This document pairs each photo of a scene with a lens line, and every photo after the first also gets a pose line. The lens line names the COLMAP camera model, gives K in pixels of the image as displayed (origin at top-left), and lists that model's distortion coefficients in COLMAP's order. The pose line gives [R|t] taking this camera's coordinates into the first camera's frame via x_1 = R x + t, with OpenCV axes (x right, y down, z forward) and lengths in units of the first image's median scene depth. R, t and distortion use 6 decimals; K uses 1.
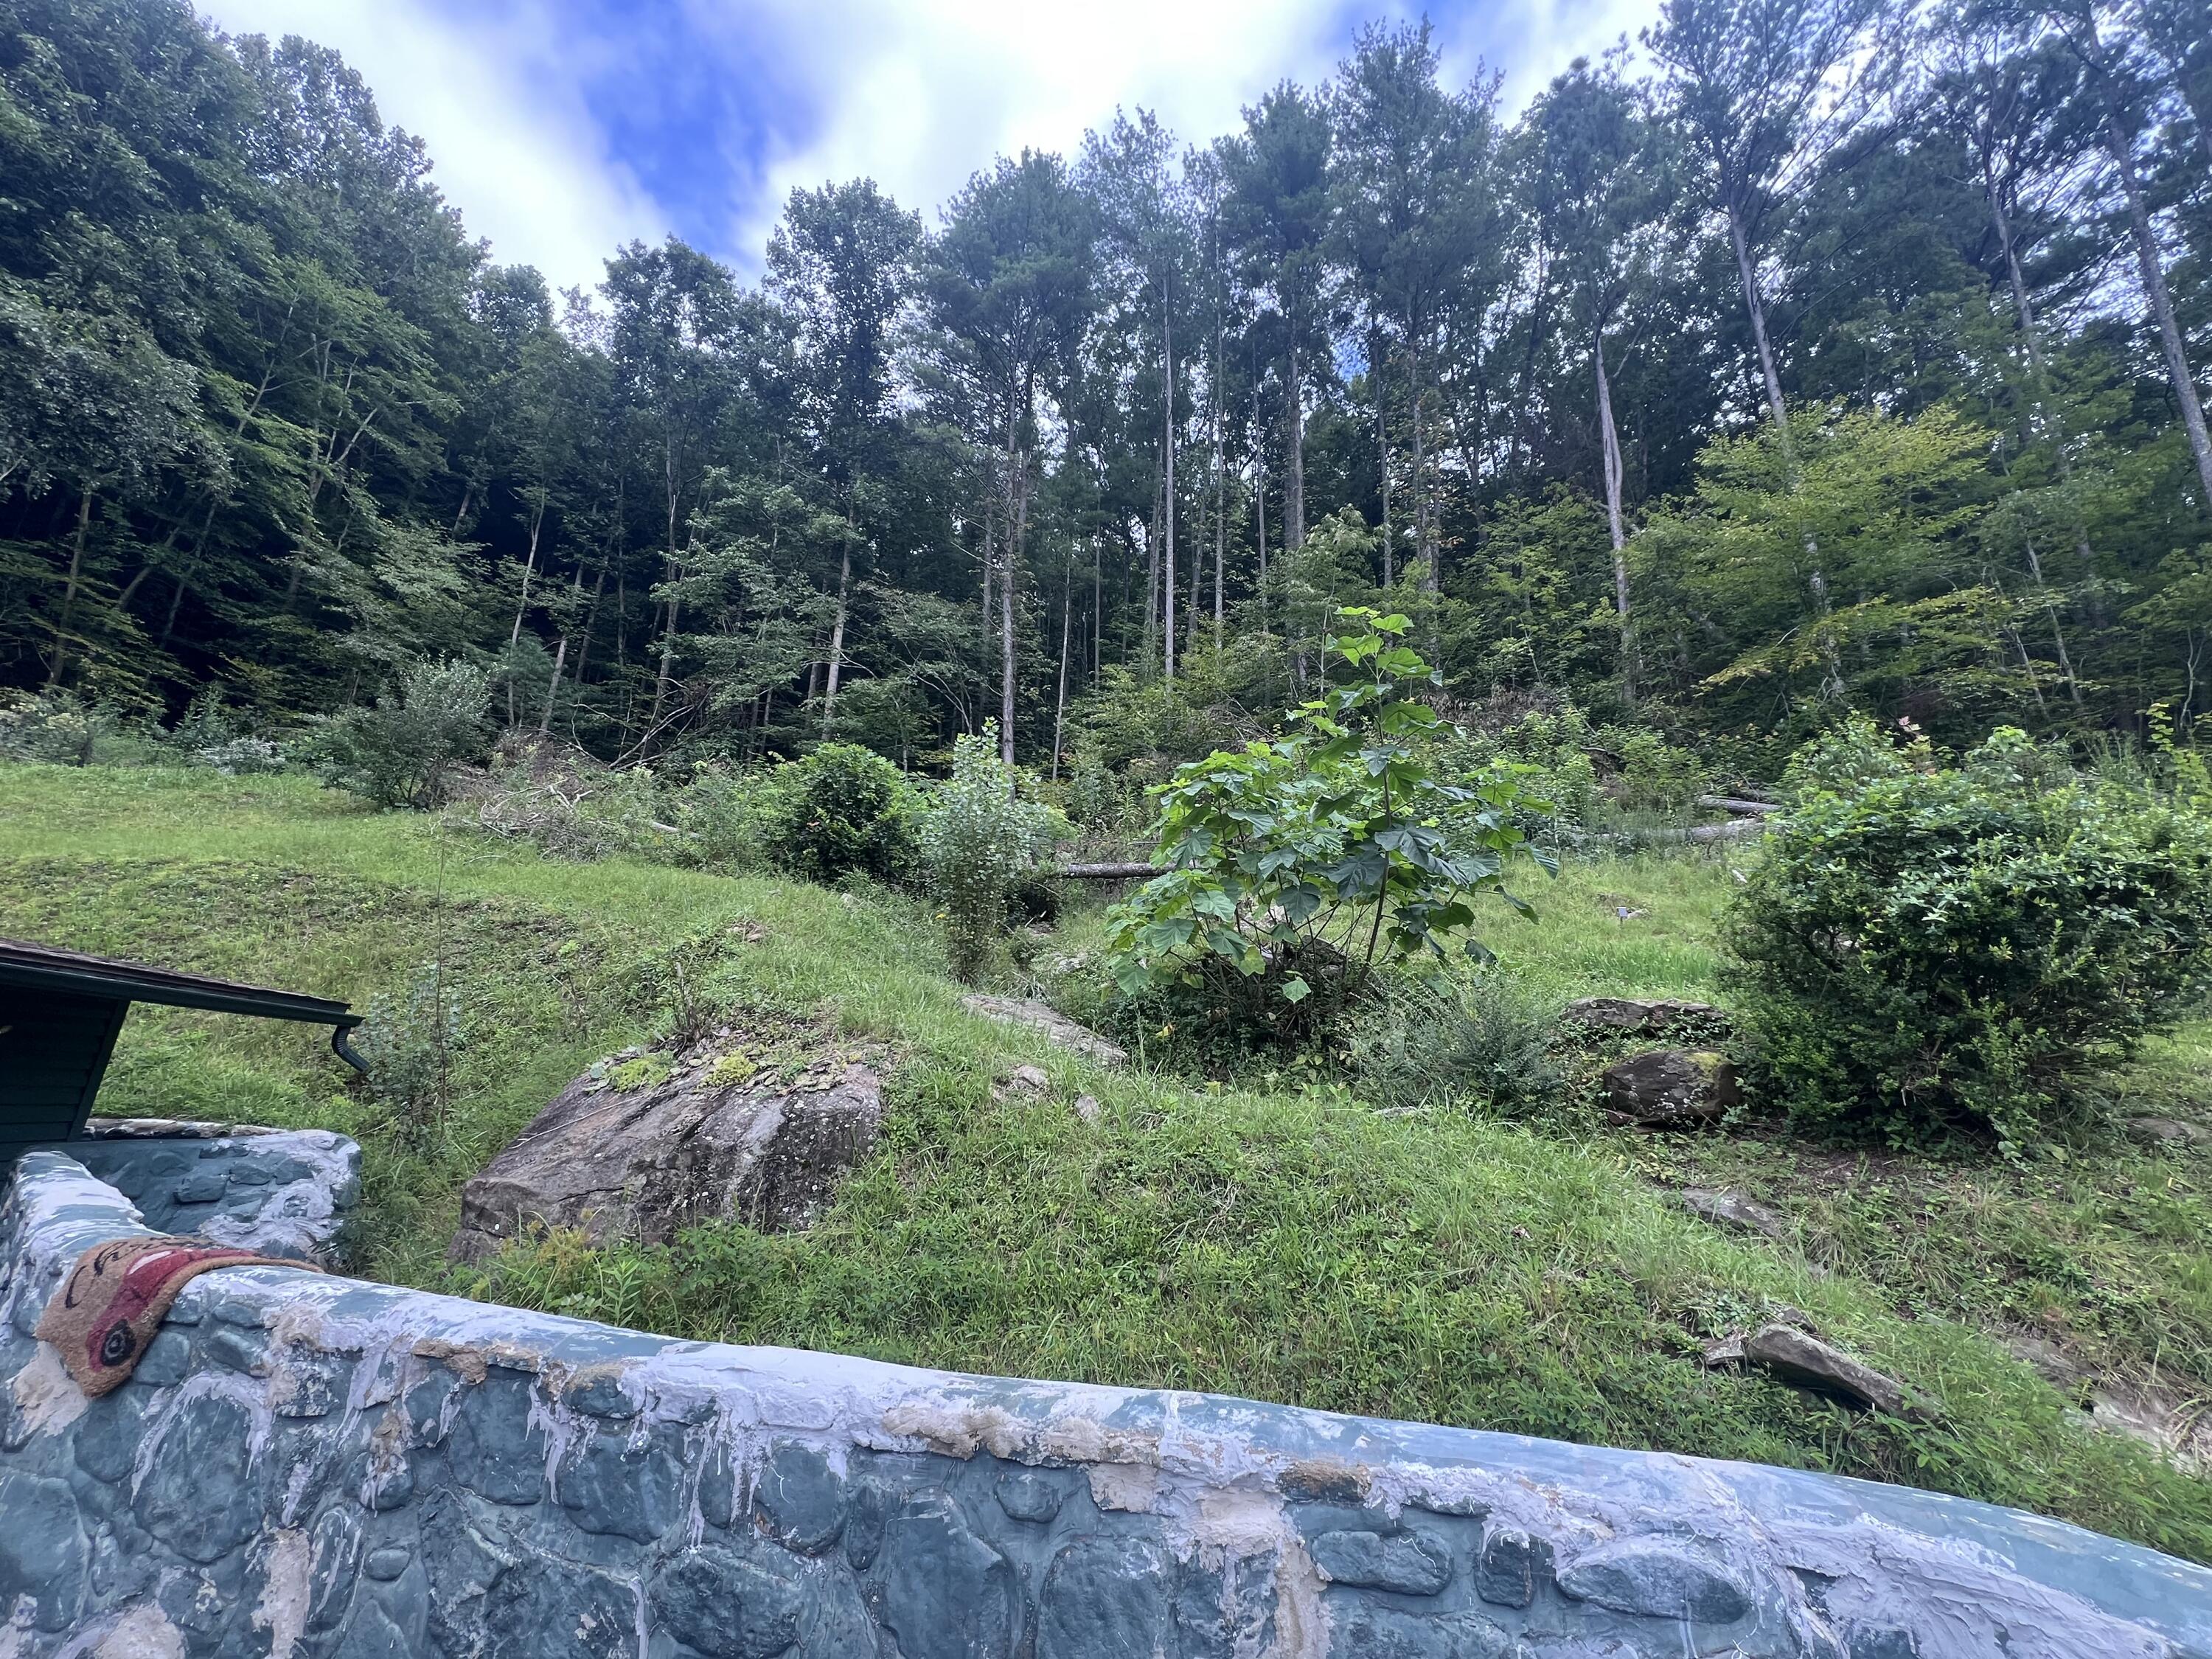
lens RADIAL K [[904.4, 0, 1106.0], [0, 904.4, 829.5], [0, 0, 1]] dist [0.002155, 0.000107]
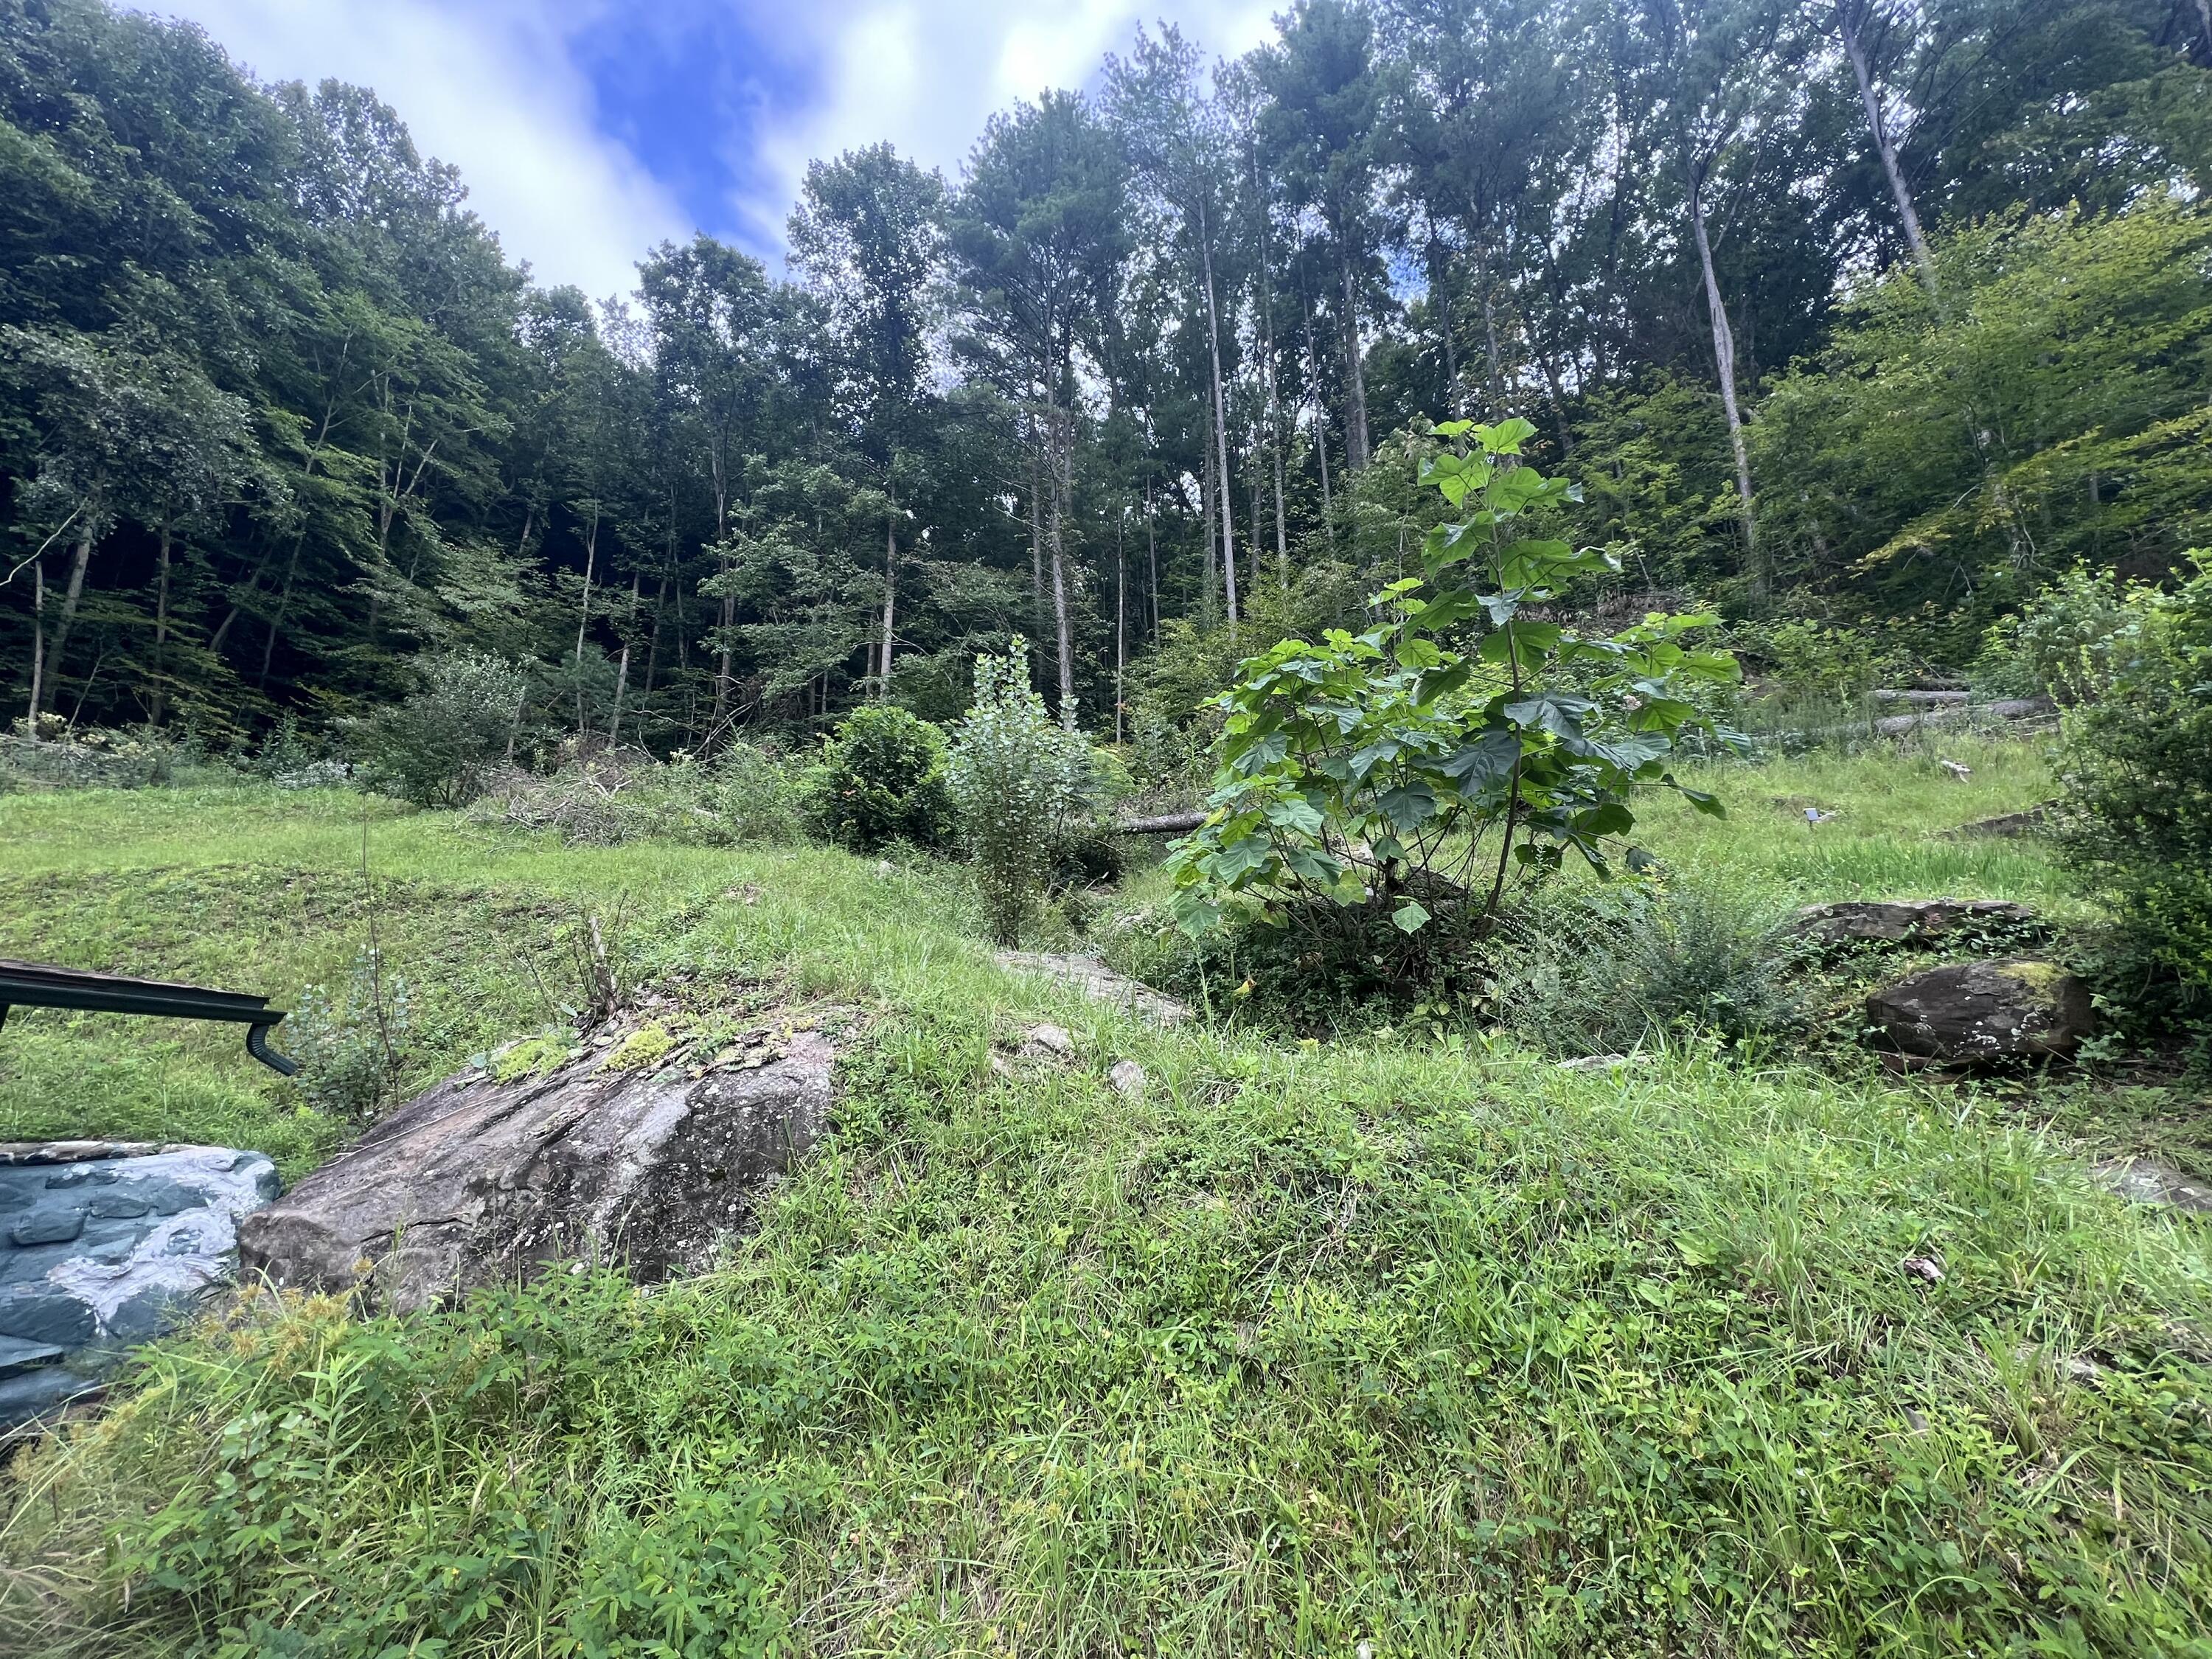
lens RADIAL K [[883.9, 0, 1111.2], [0, 883.9, 838.5], [0, 0, 1]] dist [0.001658, 0.000565]
pose [[0.994028, -0.066946, -0.086182, 0.014643], [0.068620, 0.997505, 0.016606, 0.043429], [0.084856, -0.022421, 0.996141, 0.126360]]
